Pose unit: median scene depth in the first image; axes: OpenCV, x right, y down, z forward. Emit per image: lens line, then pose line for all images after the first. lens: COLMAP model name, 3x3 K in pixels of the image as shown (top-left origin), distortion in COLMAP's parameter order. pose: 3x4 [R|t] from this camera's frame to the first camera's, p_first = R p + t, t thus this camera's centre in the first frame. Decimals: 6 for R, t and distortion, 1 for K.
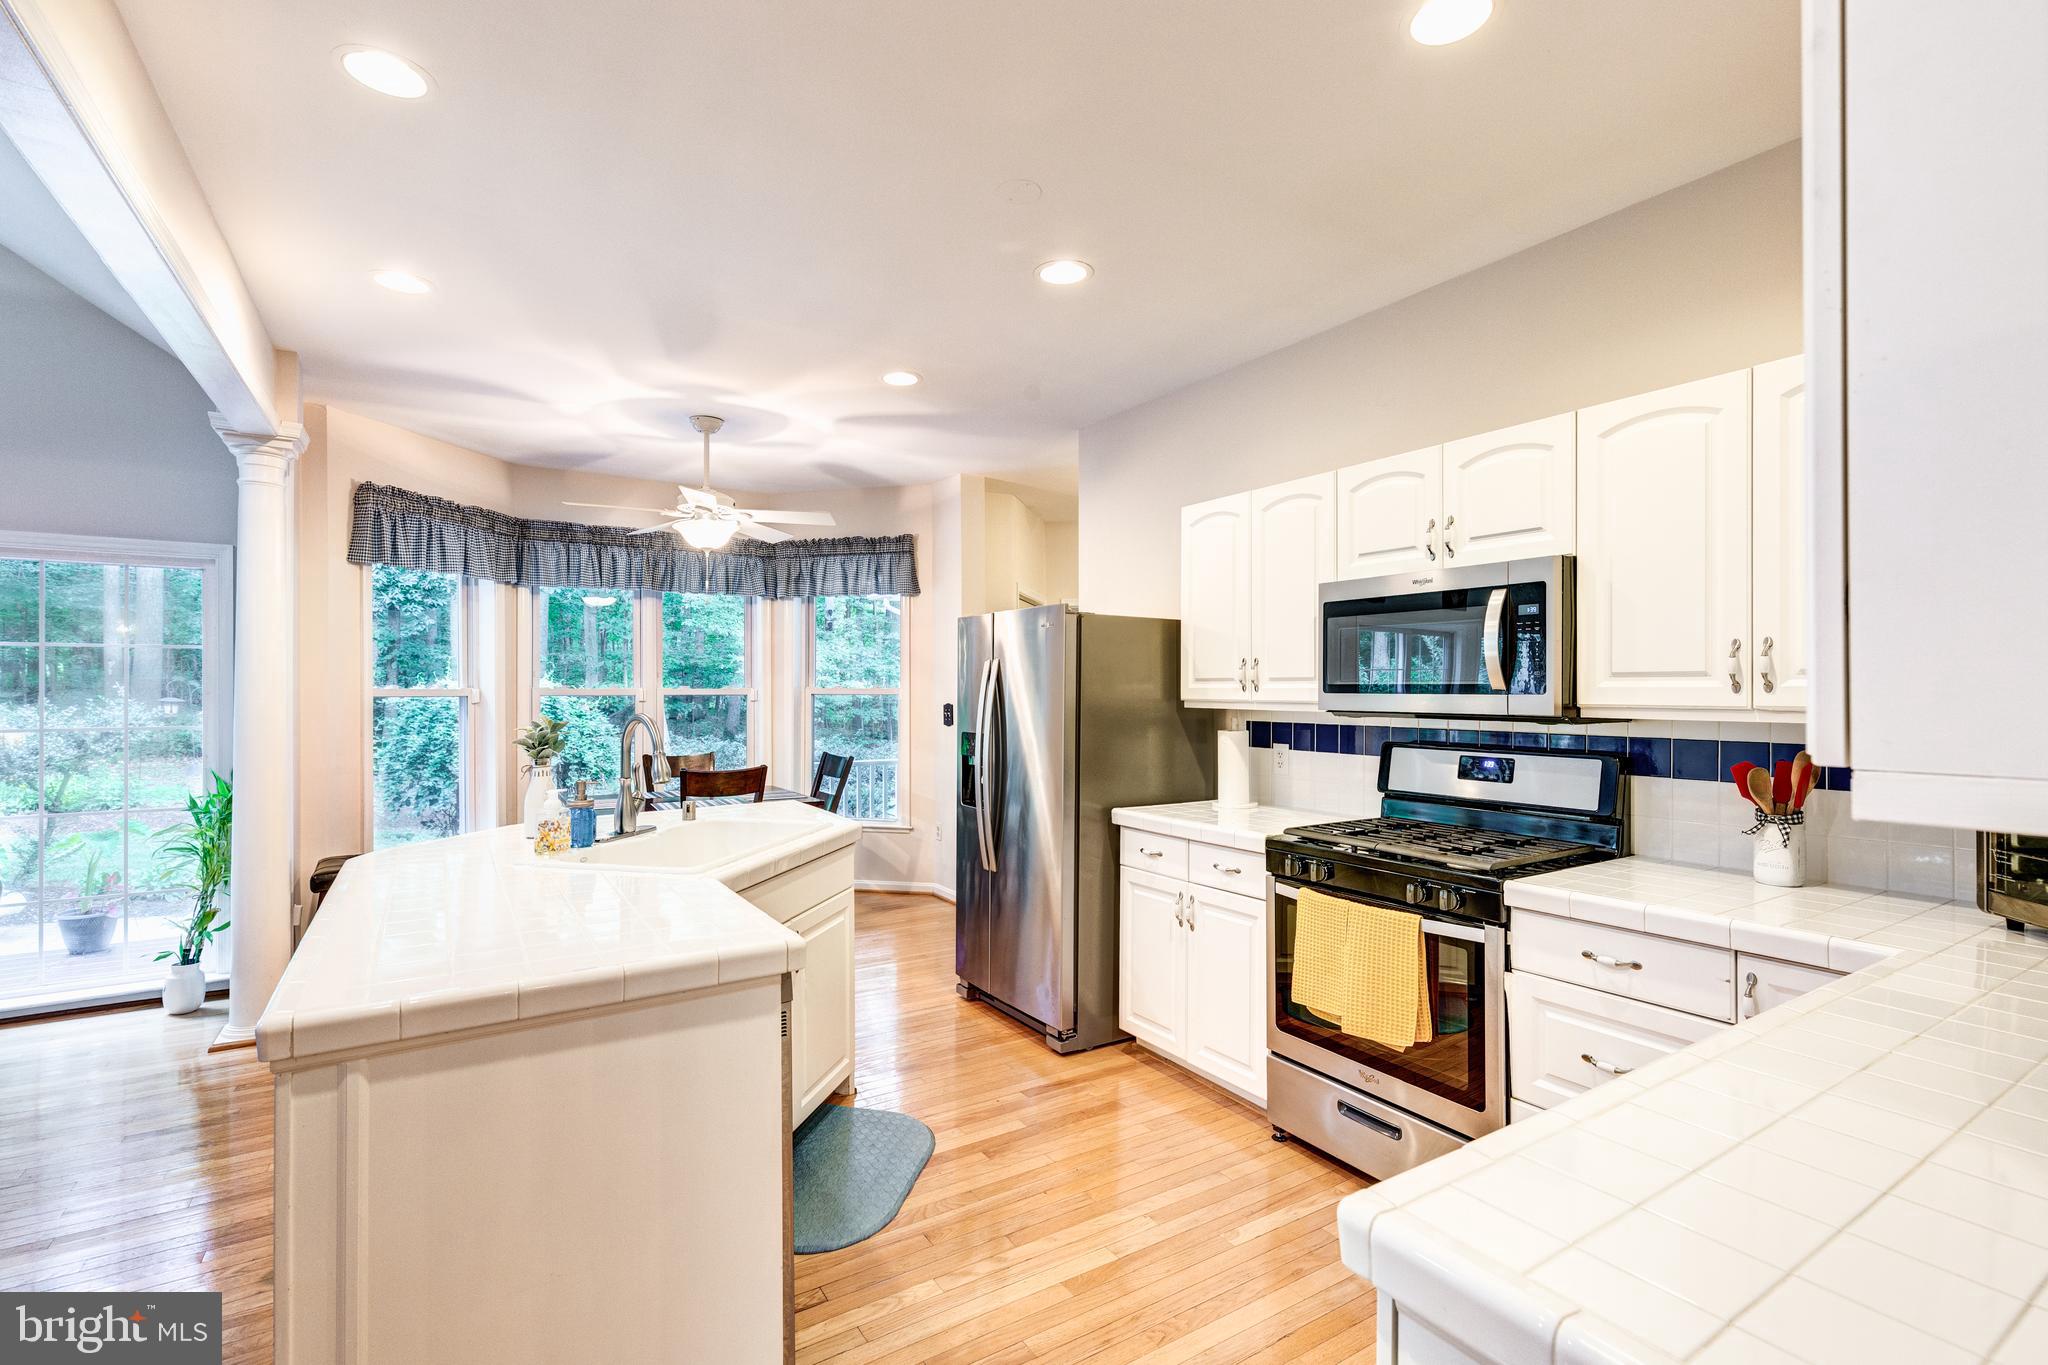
lens RADIAL K [[908.9, 0, 1016.2], [0, 908.9, 683.5], [0, 0, 1]] dist [0.000859, -0.000080]
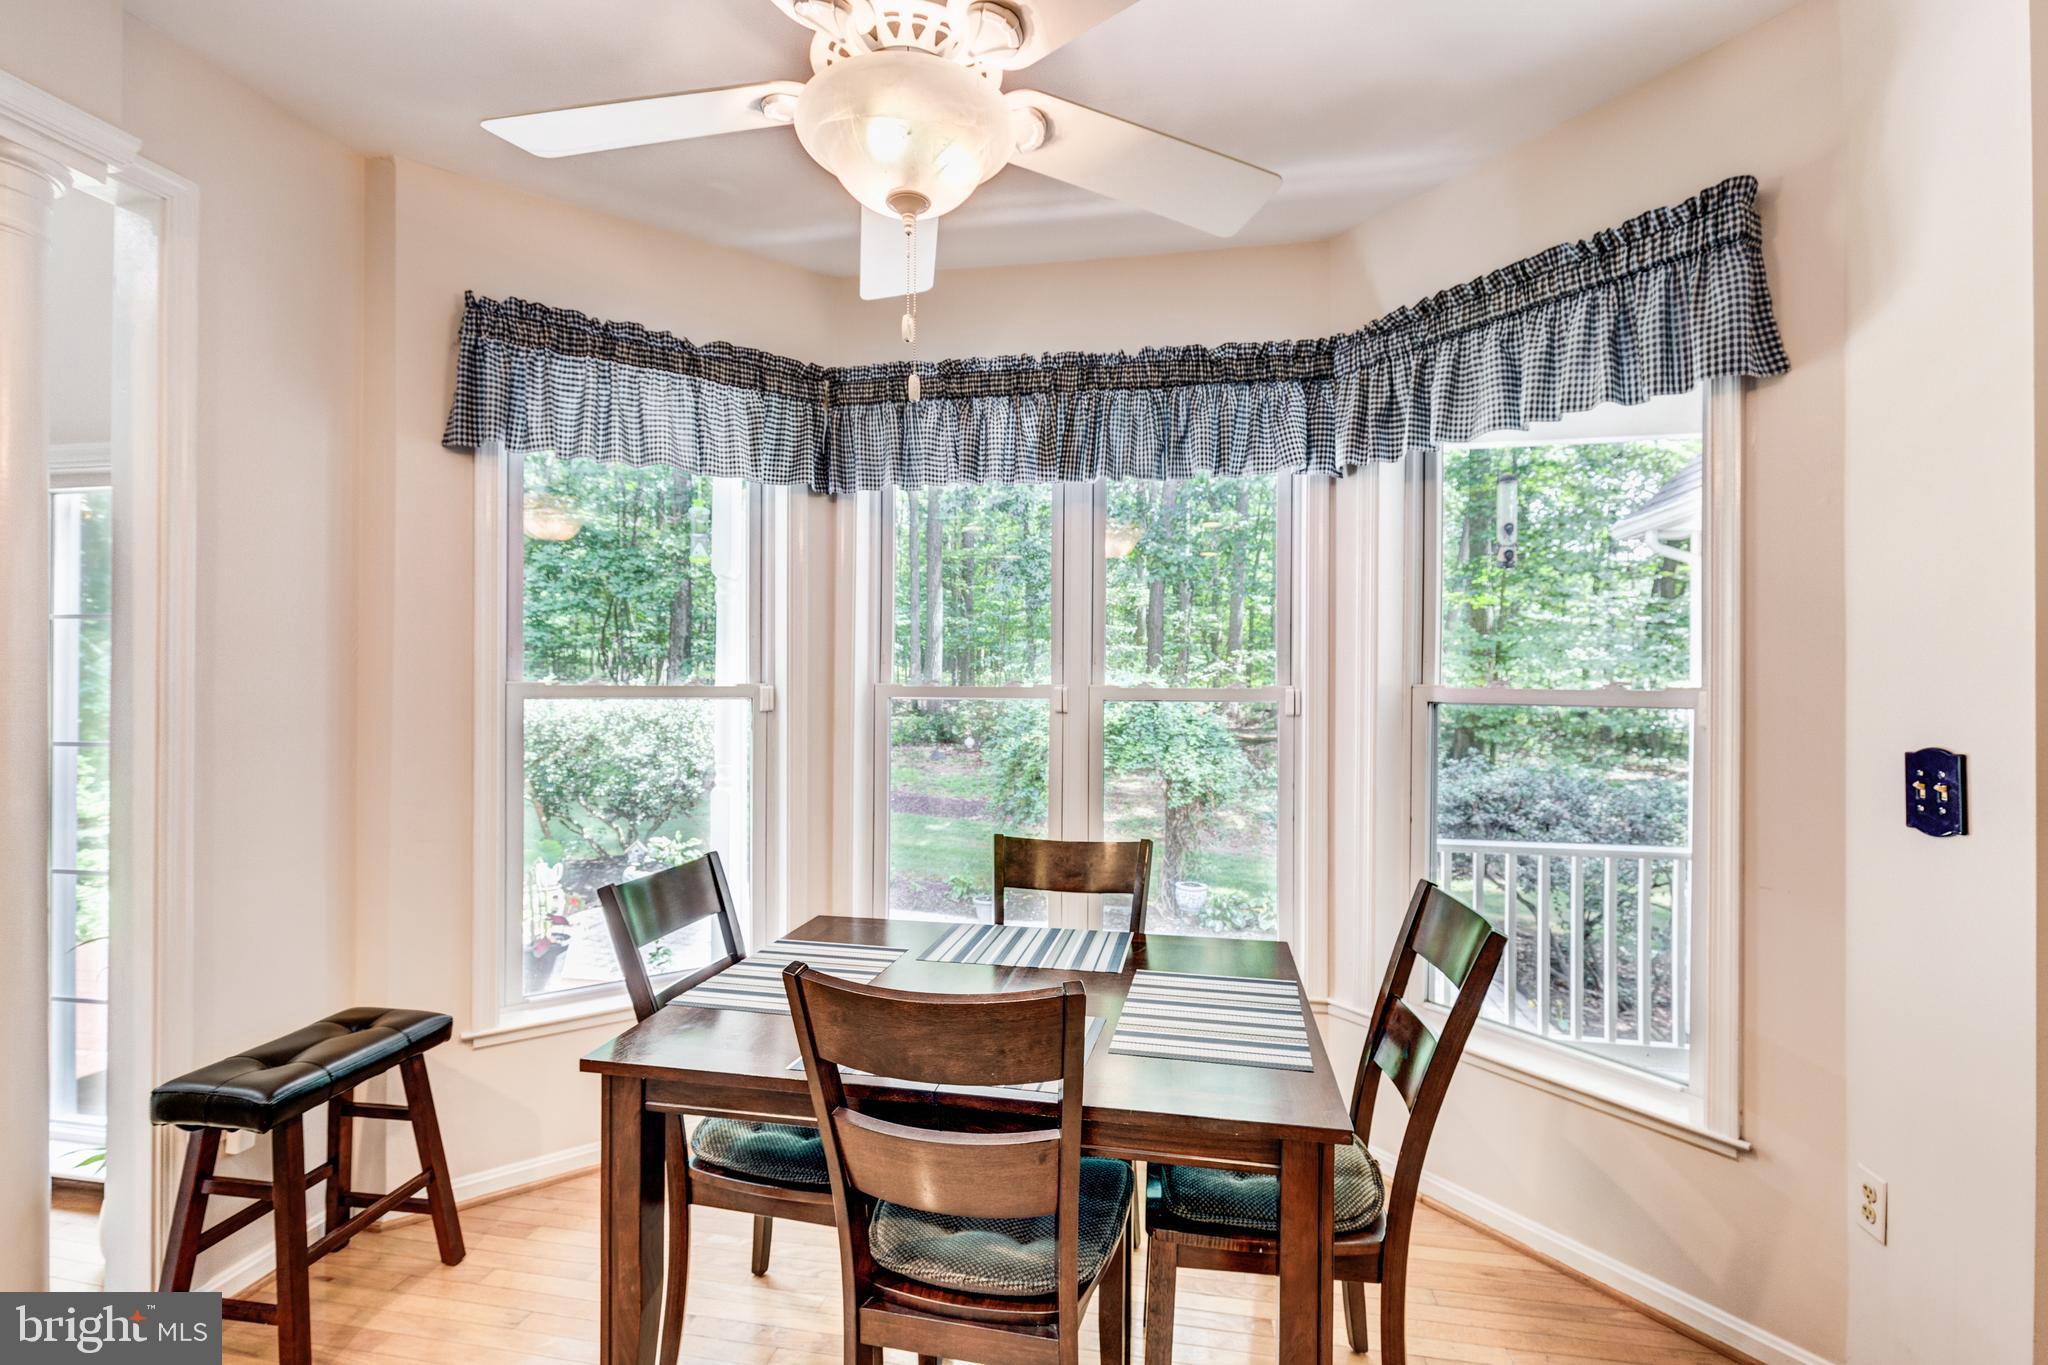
lens RADIAL K [[908.9, 0, 1014.1], [0, 908.9, 684.4], [0, 0, 1]] dist [0.000859, -0.000080]
pose [[0.724434, 0.003798, -0.689334, -0.084499], [-0.002557, 0.999993, 0.002823, 0.003414], [0.689340, -0.000283, 0.724438, 0.614792]]
